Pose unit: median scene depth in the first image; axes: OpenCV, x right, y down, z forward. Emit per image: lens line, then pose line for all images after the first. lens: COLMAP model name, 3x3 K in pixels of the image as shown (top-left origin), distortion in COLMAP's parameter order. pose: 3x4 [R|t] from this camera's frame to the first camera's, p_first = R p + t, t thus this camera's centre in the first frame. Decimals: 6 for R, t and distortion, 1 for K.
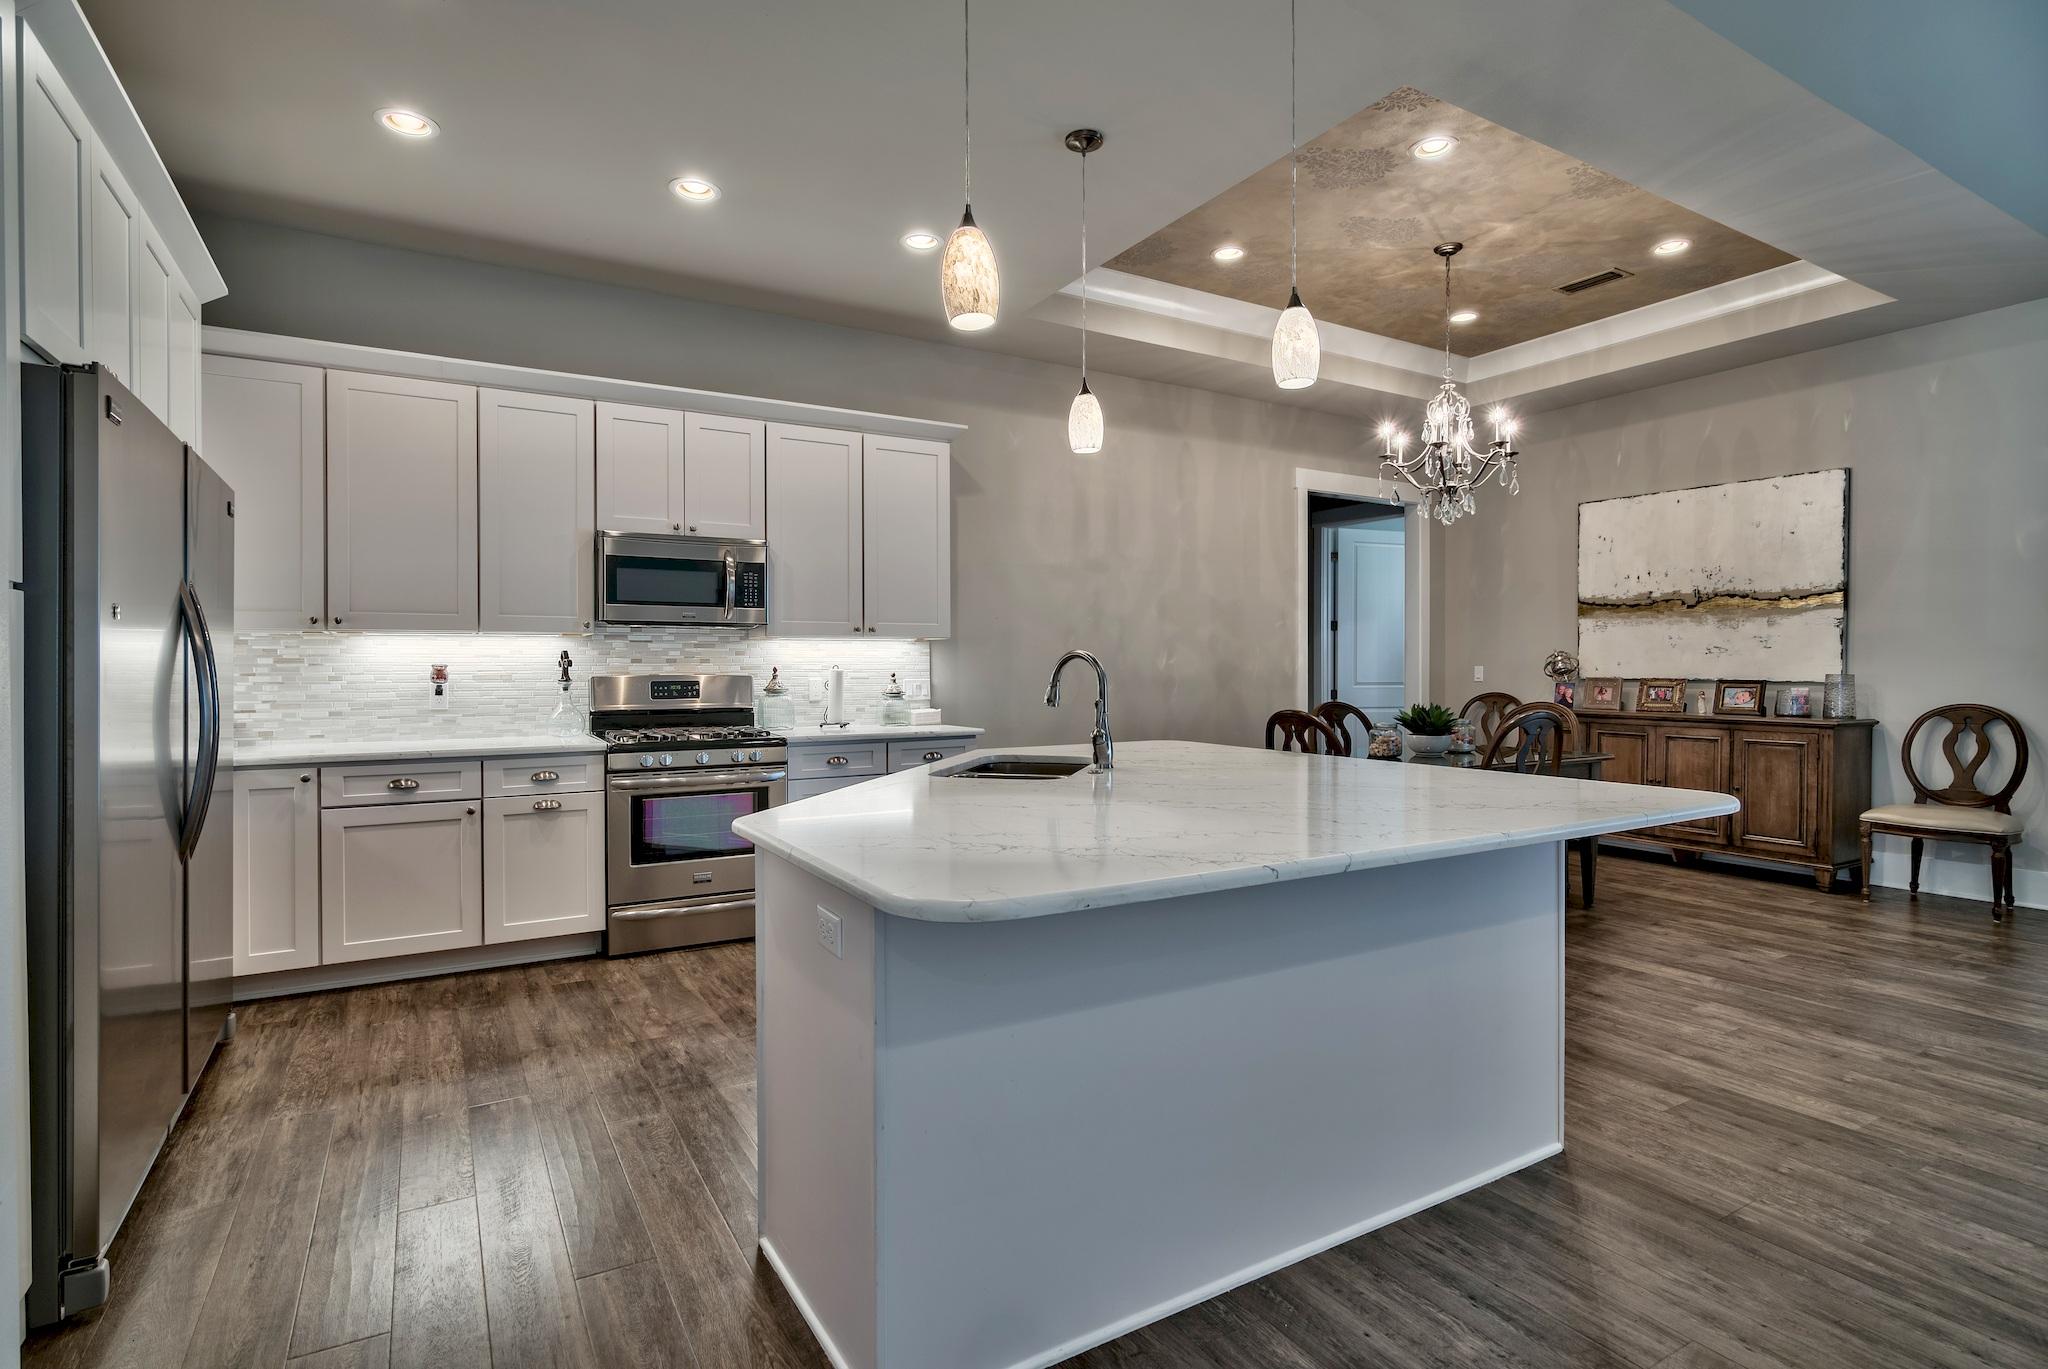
lens RADIAL K [[1022.1, 0, 1039.5], [0, 1022.1, 677.0], [0, 0, 1]] dist [-0.005904, 0.000340]
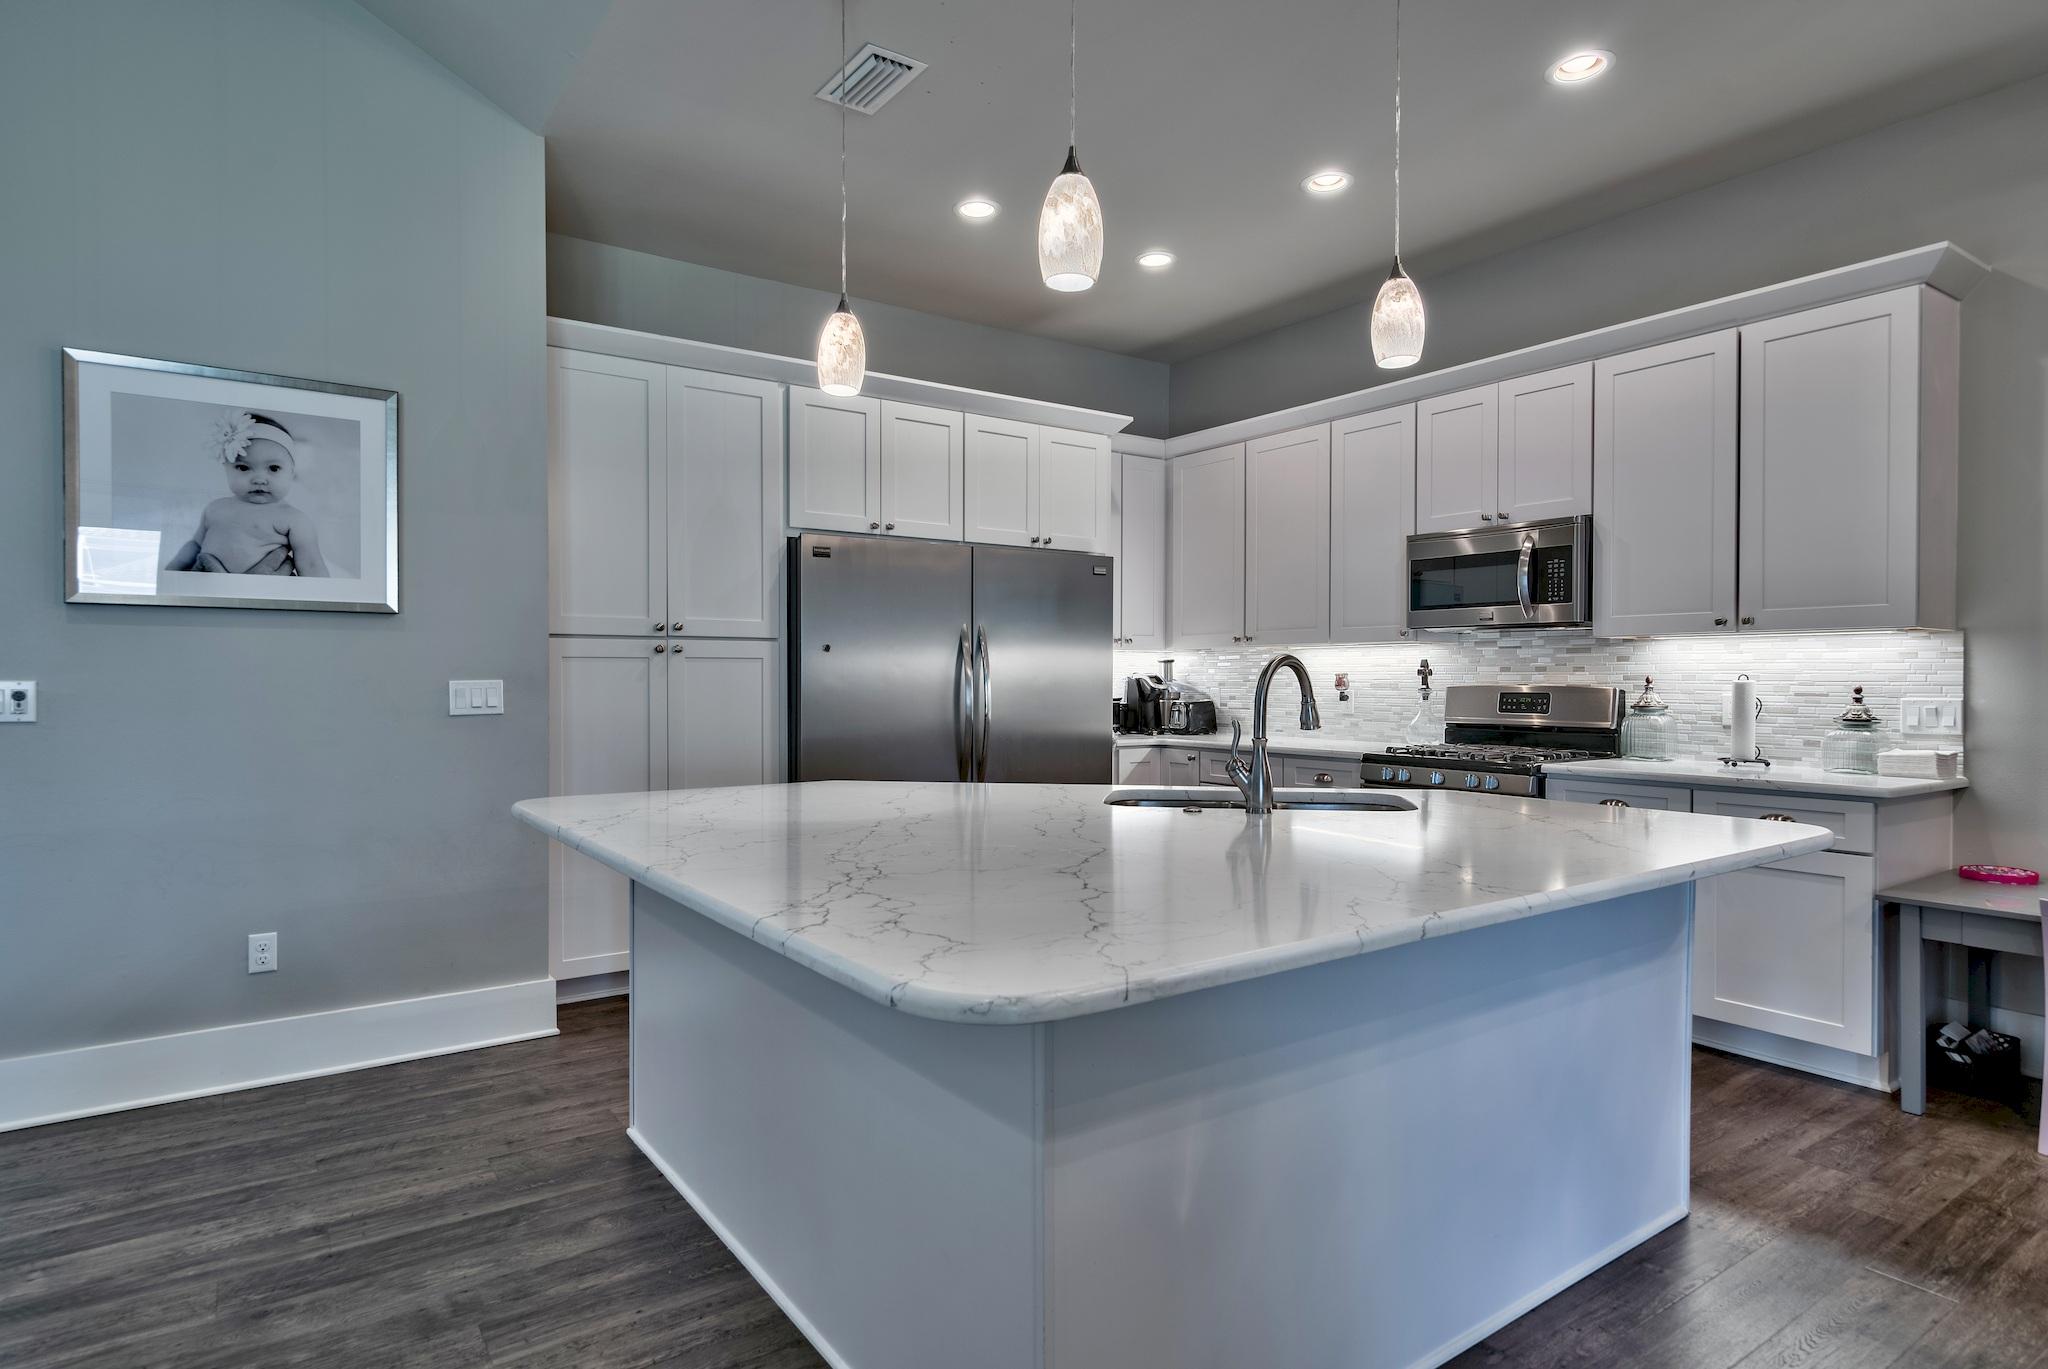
lens RADIAL K [[1110.8, 0, 969.5], [0, 1110.8, 683.4], [0, 0, 1]] dist [0.005600, 0.000496]
pose [[0.047883, 0.009189, -0.998811, 0.546632], [-0.011189, 0.999900, 0.008662, -0.006451], [0.998790, 0.010761, 0.047981, 0.472057]]
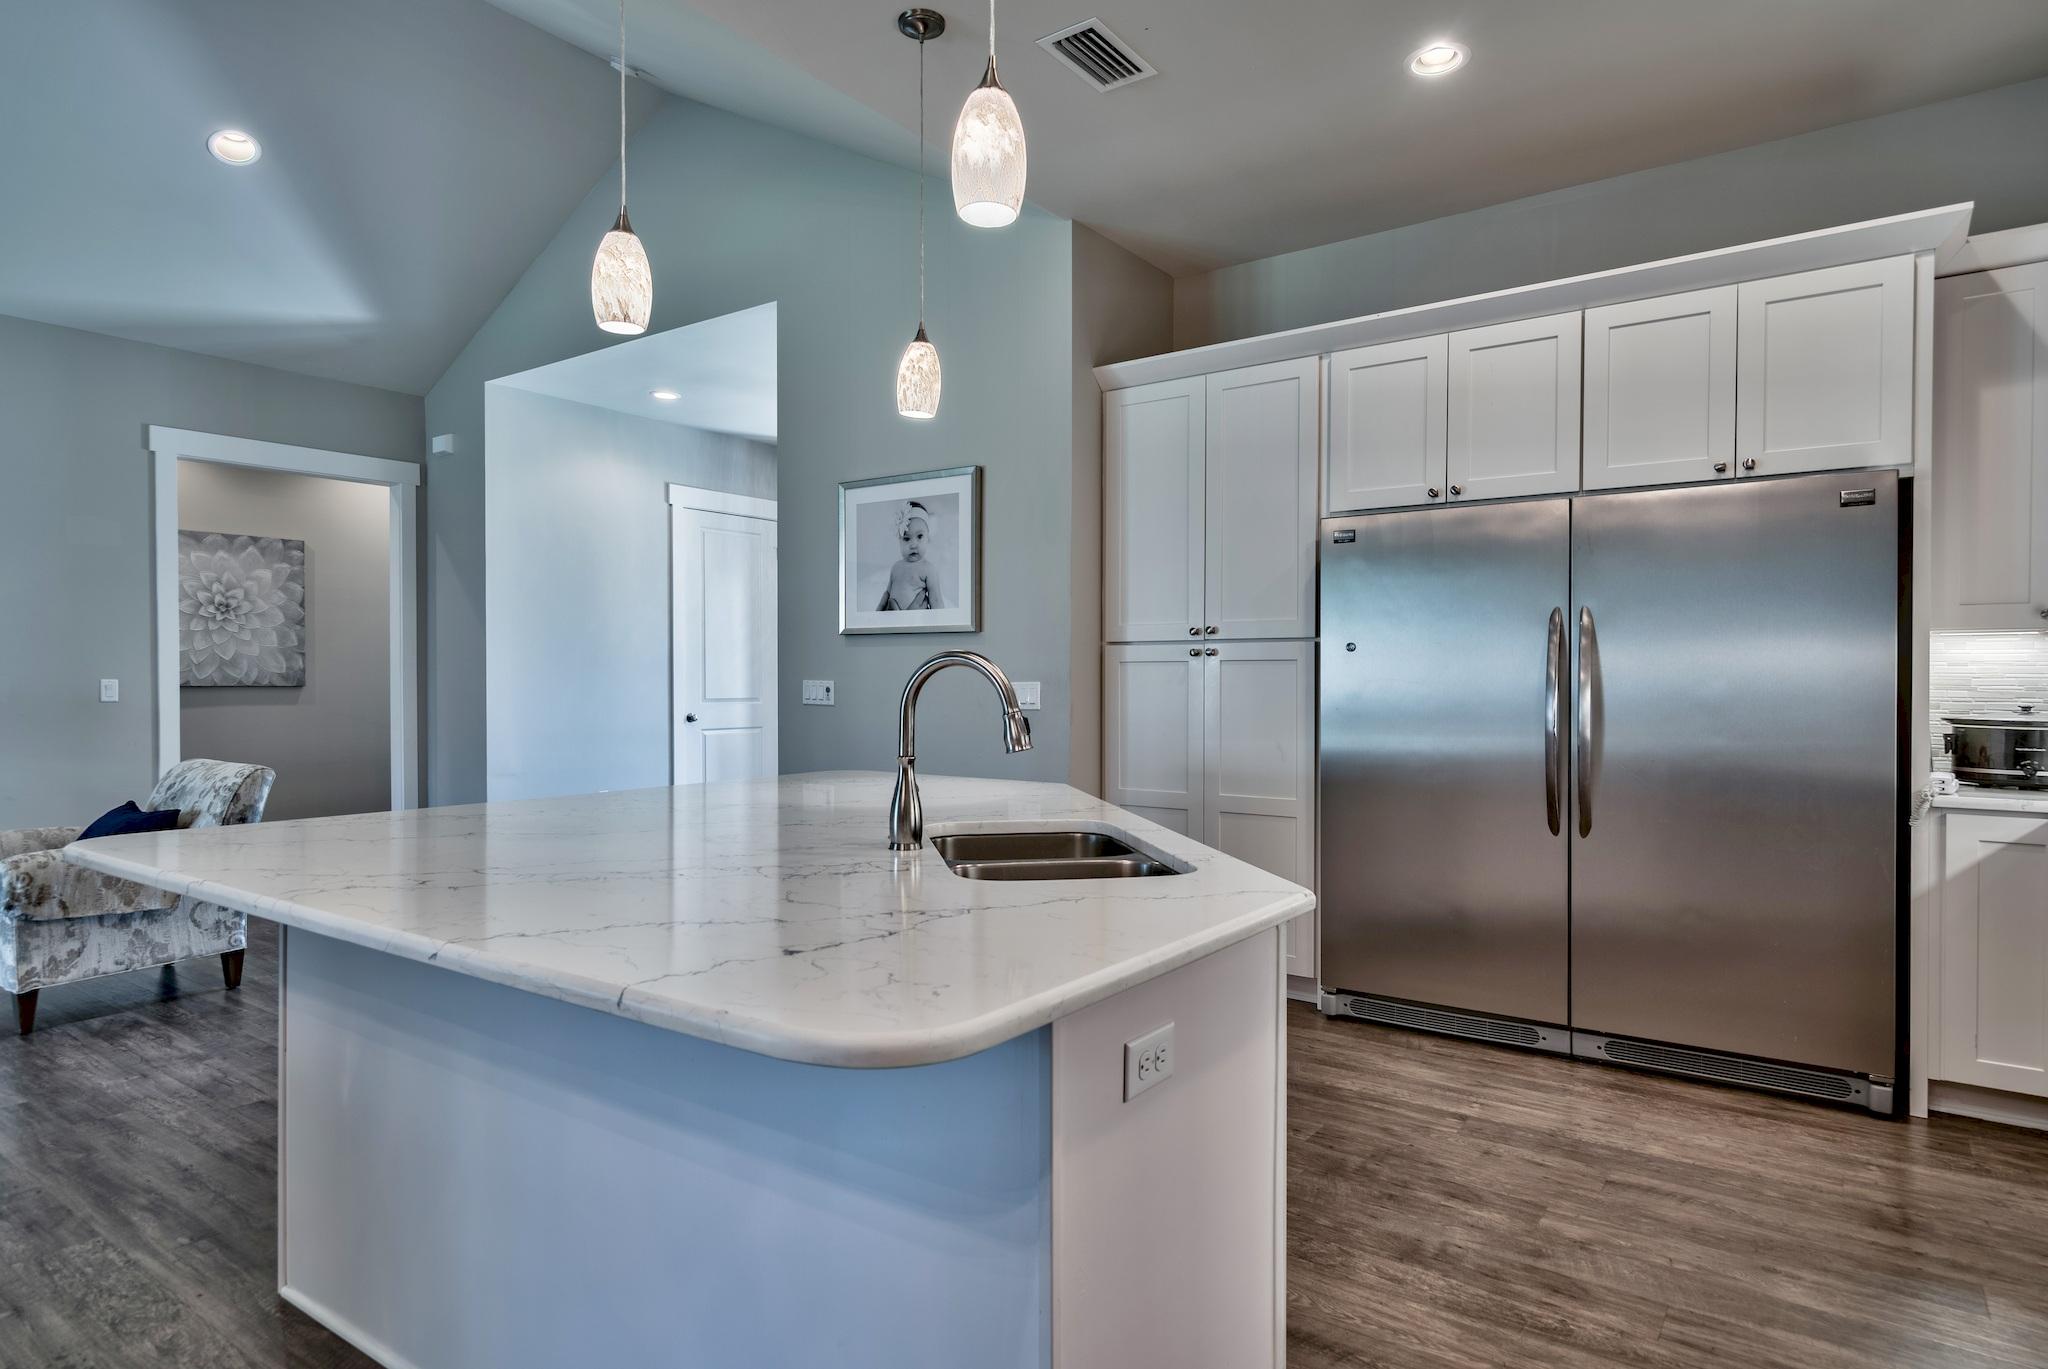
lens RADIAL K [[1152.9, 0, 1033.4], [0, 1152.9, 655.9], [0, 0, 1]] dist [0.019728, -0.001137]
pose [[-0.923374, -0.008214, -0.383813, 0.158431], [-0.005162, 0.999946, -0.008983, -0.011782], [0.383866, -0.006314, -0.923367, 1.046953]]
